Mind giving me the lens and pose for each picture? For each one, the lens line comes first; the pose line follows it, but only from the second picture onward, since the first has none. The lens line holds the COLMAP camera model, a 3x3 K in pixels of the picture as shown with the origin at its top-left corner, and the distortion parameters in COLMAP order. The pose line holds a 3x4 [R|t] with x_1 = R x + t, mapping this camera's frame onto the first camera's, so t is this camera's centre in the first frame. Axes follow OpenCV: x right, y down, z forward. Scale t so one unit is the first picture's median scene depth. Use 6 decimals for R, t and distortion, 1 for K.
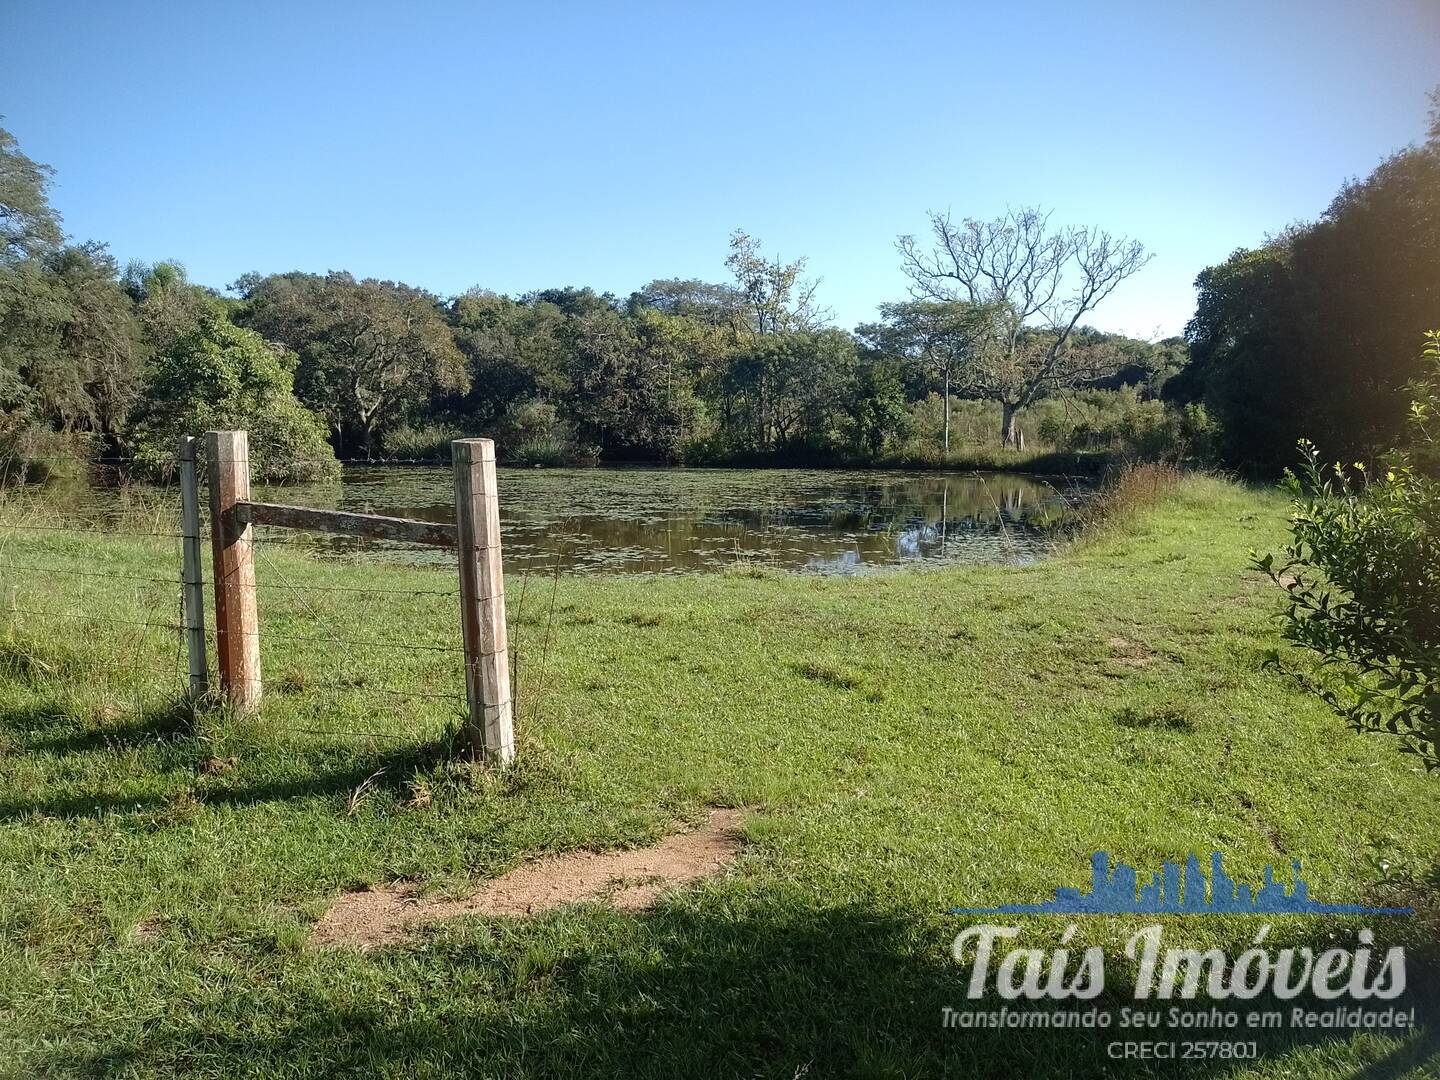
lens RADIAL K [[1036.7, 0, 721.4], [0, 1036.7, 563.7], [0, 0, 1]] dist [0.002412, -0.004267]
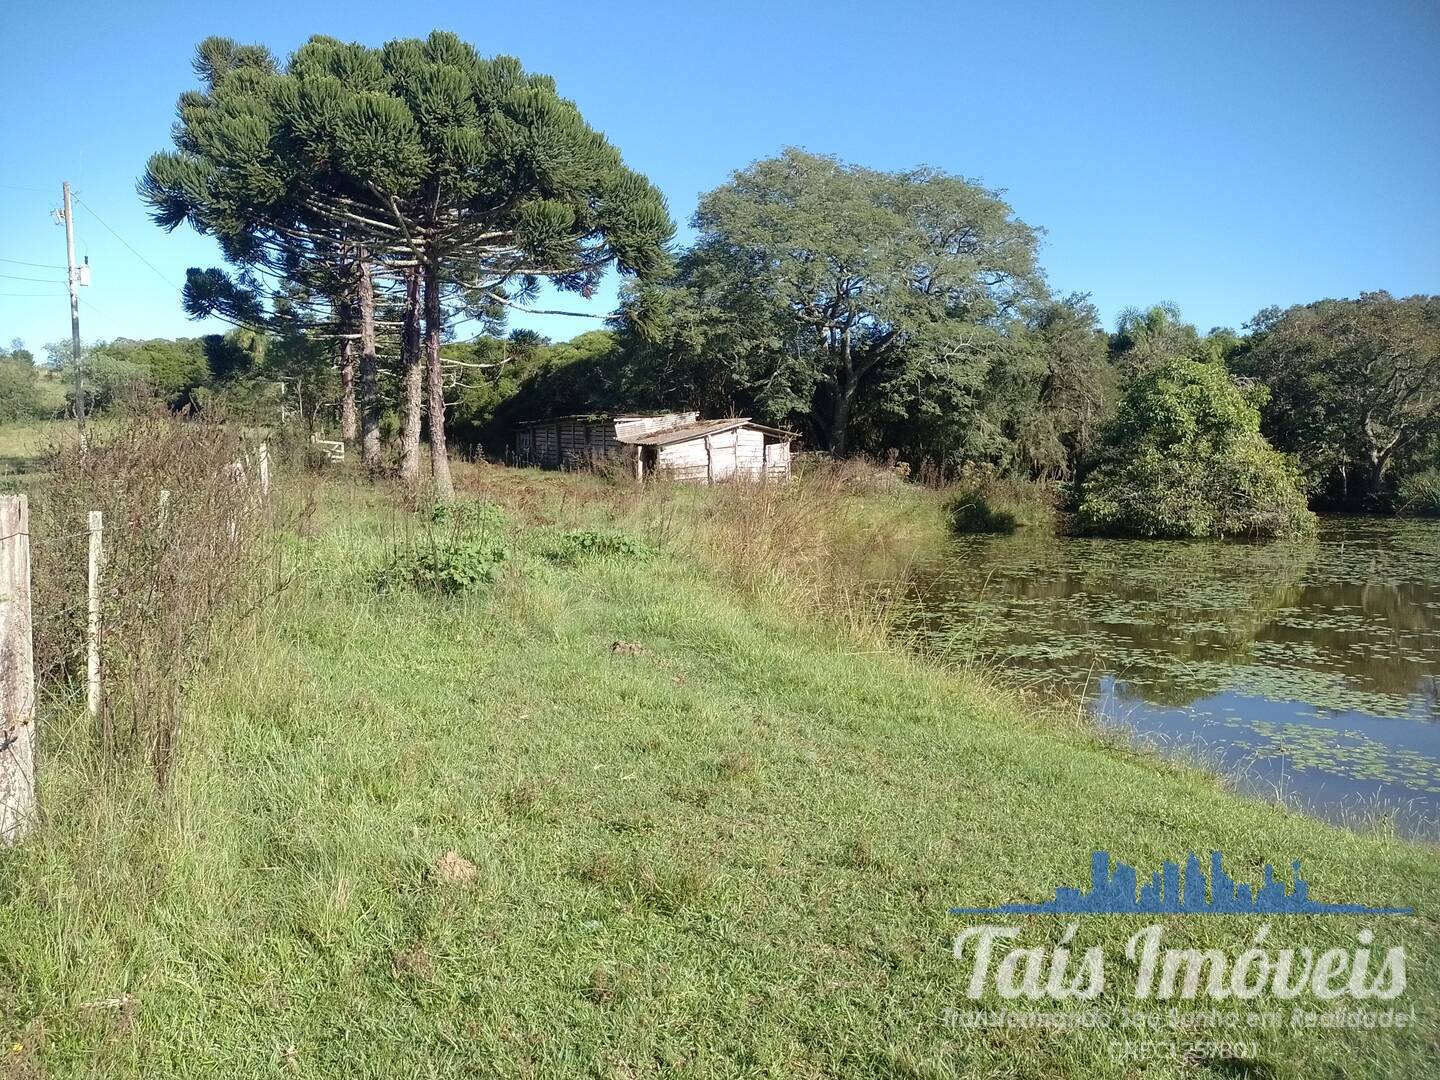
lens RADIAL K [[1036.7, 0, 721.4], [0, 1036.7, 563.7], [0, 0, 1]] dist [0.002412, -0.004267]
pose [[0.610965, 0.054673, -0.789767, -0.003711], [-0.086500, 0.996250, 0.002051, -0.020185], [0.786918, 0.067062, 0.613403, 0.126440]]
